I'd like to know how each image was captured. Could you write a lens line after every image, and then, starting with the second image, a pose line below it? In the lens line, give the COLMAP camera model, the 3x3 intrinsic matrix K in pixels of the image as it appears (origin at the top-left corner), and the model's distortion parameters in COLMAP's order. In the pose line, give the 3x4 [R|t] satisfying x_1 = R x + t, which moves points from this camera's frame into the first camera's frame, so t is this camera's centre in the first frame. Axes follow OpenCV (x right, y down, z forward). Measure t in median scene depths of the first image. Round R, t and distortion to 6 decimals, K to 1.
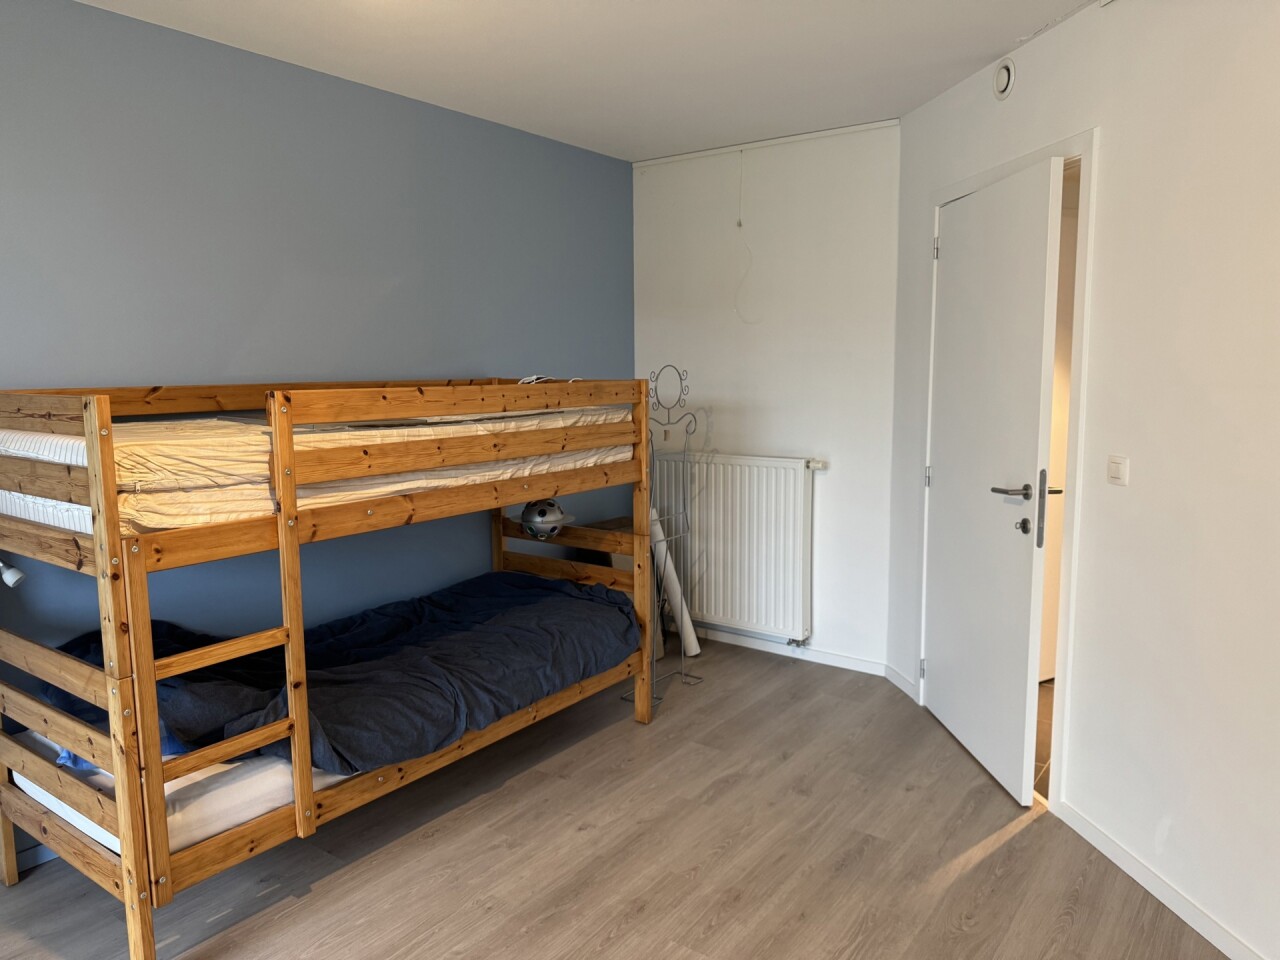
lens RADIAL K [[900.6, 0, 640.3], [0, 900.6, 479.1], [0, 0, 1]] dist [0.025927, -0.024092]
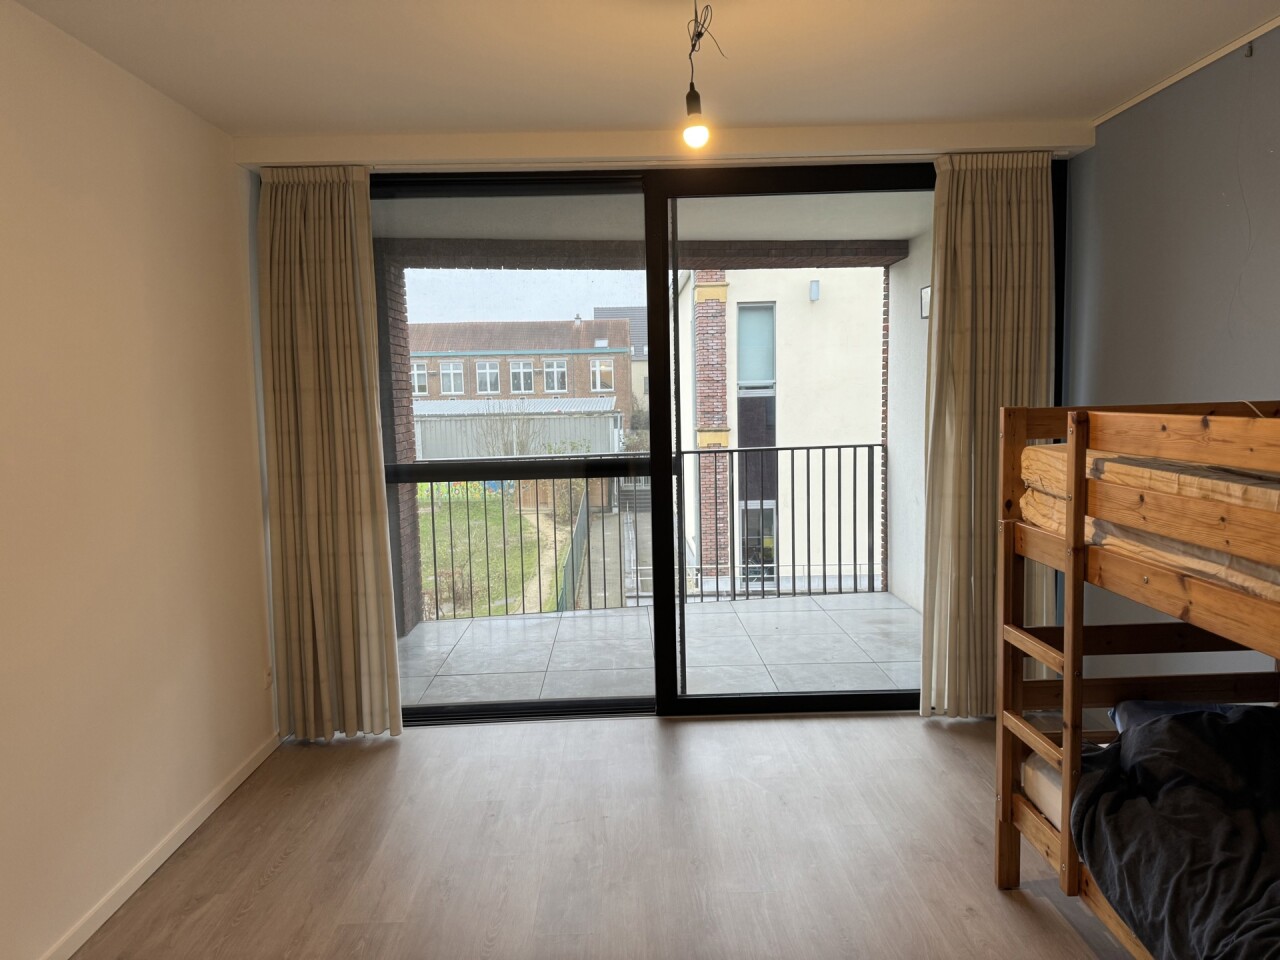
lens RADIAL K [[900.6, 0, 633.1], [0, 900.6, 477.0], [0, 0, 1]] dist [0.025927, -0.024092]
pose [[-0.801332, 0.071267, -0.593959, 0.468431], [-0.057221, 0.979194, 0.194689, -0.164348], [0.595476, 0.189998, -0.780582, 1.289327]]
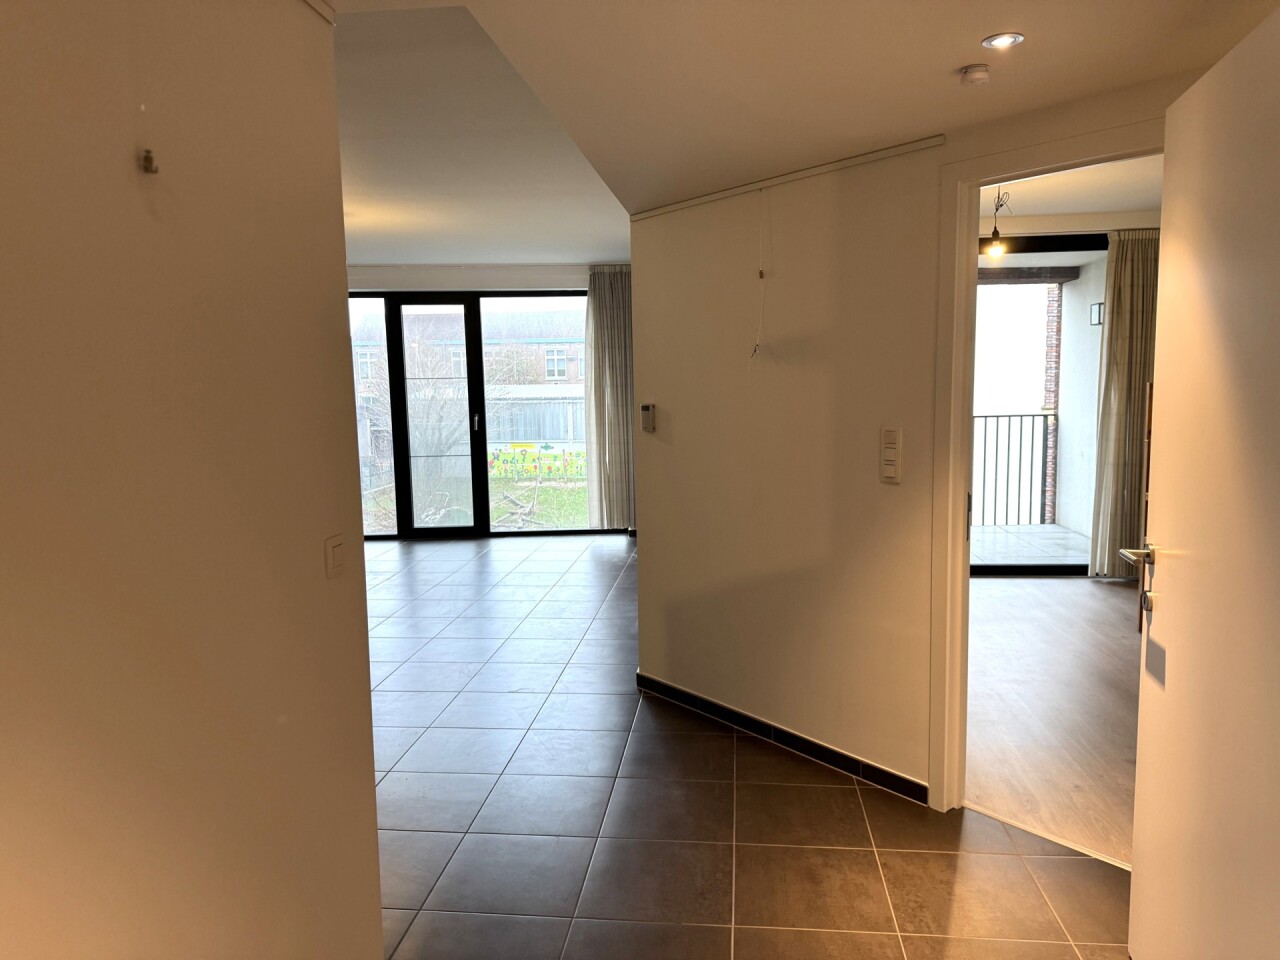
lens RADIAL K [[900.6, 0, 649.3], [0, 900.6, 480.1], [0, 0, 1]] dist [0.025927, -0.024092]
pose [[-0.864605, 0.070005, -0.497551, 1.163124], [-0.048227, 0.974112, 0.220862, -0.220258], [0.500132, 0.214954, -0.838846, 1.706032]]
